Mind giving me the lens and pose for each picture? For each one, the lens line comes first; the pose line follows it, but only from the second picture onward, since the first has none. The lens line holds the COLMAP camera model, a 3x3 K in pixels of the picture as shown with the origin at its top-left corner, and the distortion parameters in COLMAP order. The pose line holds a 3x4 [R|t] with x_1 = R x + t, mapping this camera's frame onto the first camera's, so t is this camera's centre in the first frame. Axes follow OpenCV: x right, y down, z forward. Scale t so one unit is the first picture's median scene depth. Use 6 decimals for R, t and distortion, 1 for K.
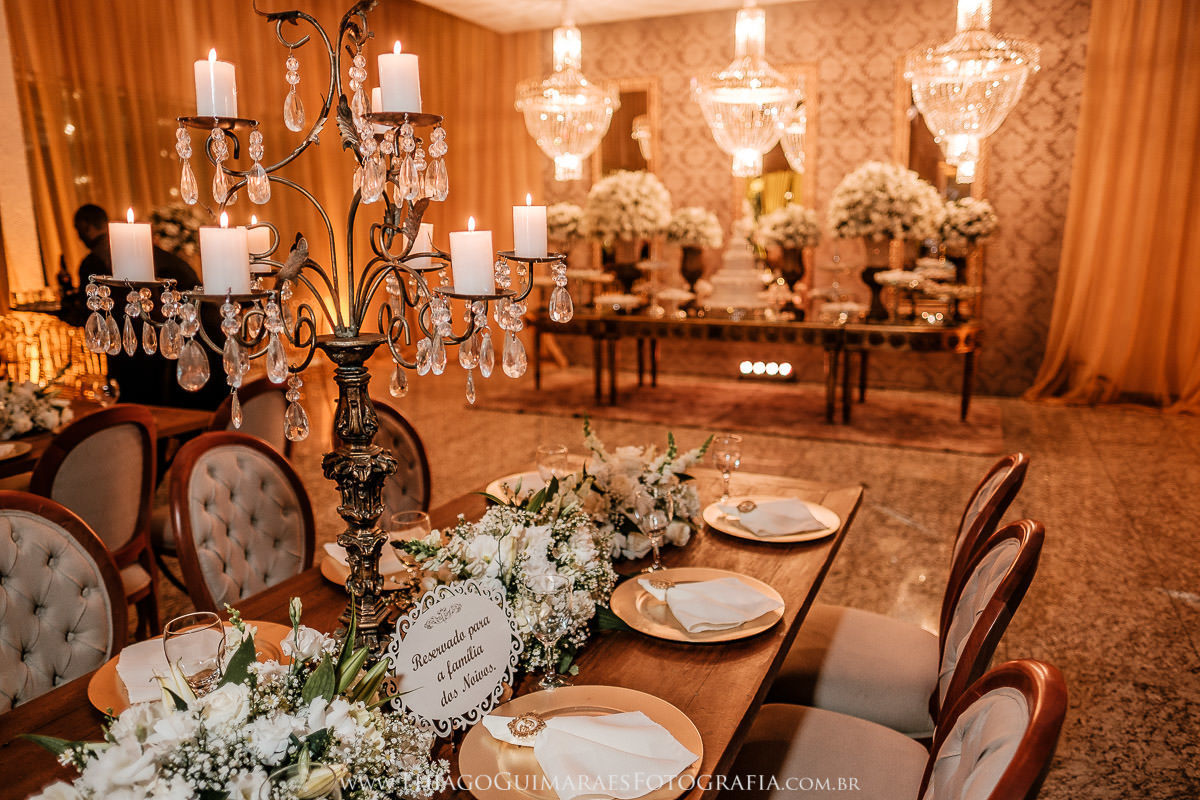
lens RADIAL K [[949.1, 0, 594.6], [0, 949.1, 423.0], [0, 0, 1]] dist [-0.005949, -0.005616]
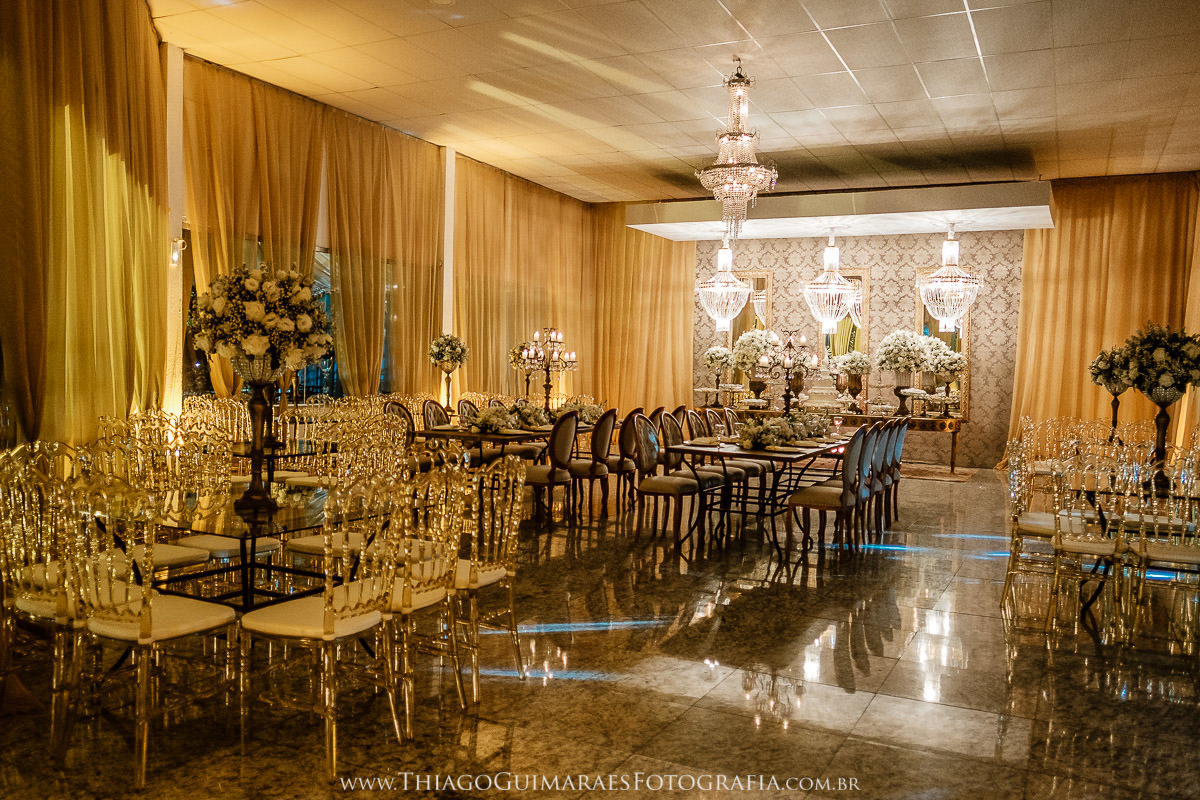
lens RADIAL K [[1181.9, 0, 561.3], [0, 1181.9, 400.8], [0, 0, 1]] dist [-0.002256, -0.003734]
pose [[0.998713, 0.031120, -0.040046, -0.242660], [-0.037321, 0.985618, -0.164818, 0.240876], [0.034341, 0.166101, 0.985511, -1.153498]]
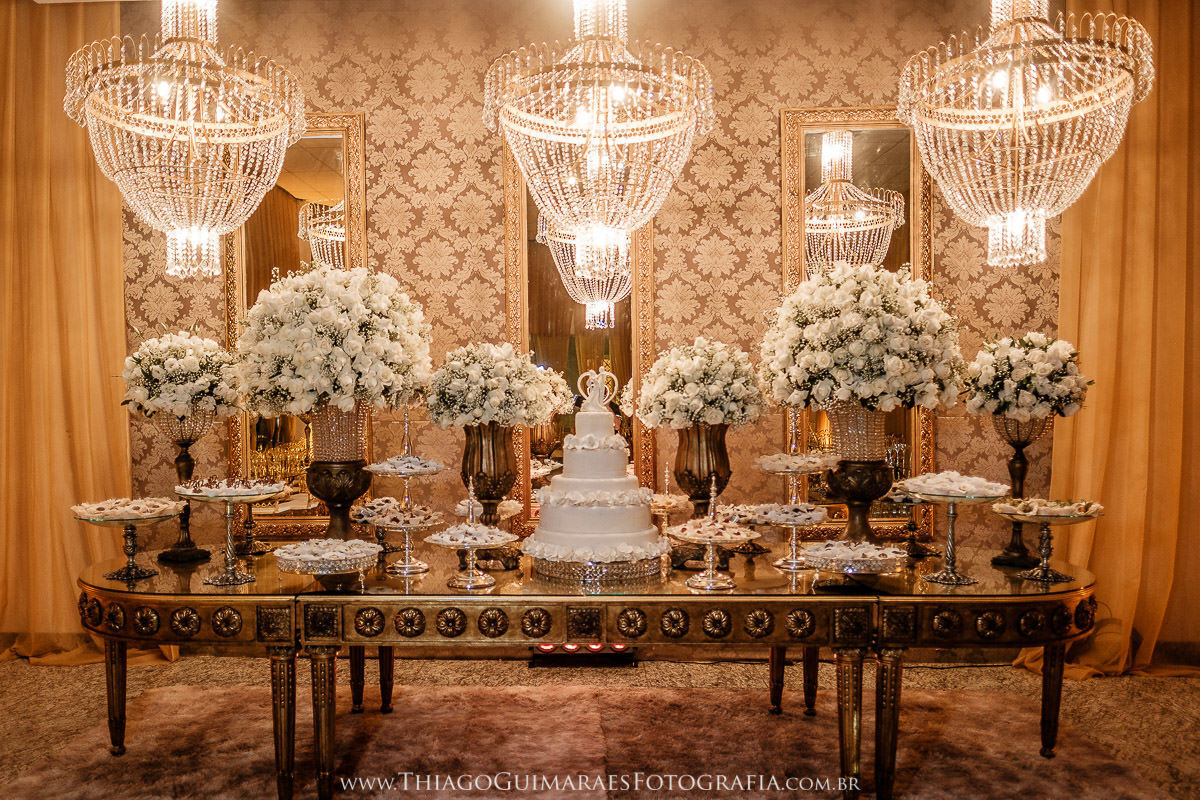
lens RADIAL K [[949.1, 0, 594.6], [0, 949.1, 423.0], [0, 0, 1]] dist [-0.005949, -0.005616]
pose [[0.915734, -0.009479, 0.401674, -0.036357], [0.077522, 0.985105, -0.153487, -0.111546], [-0.394236, 0.171692, 0.902829, 0.563447]]
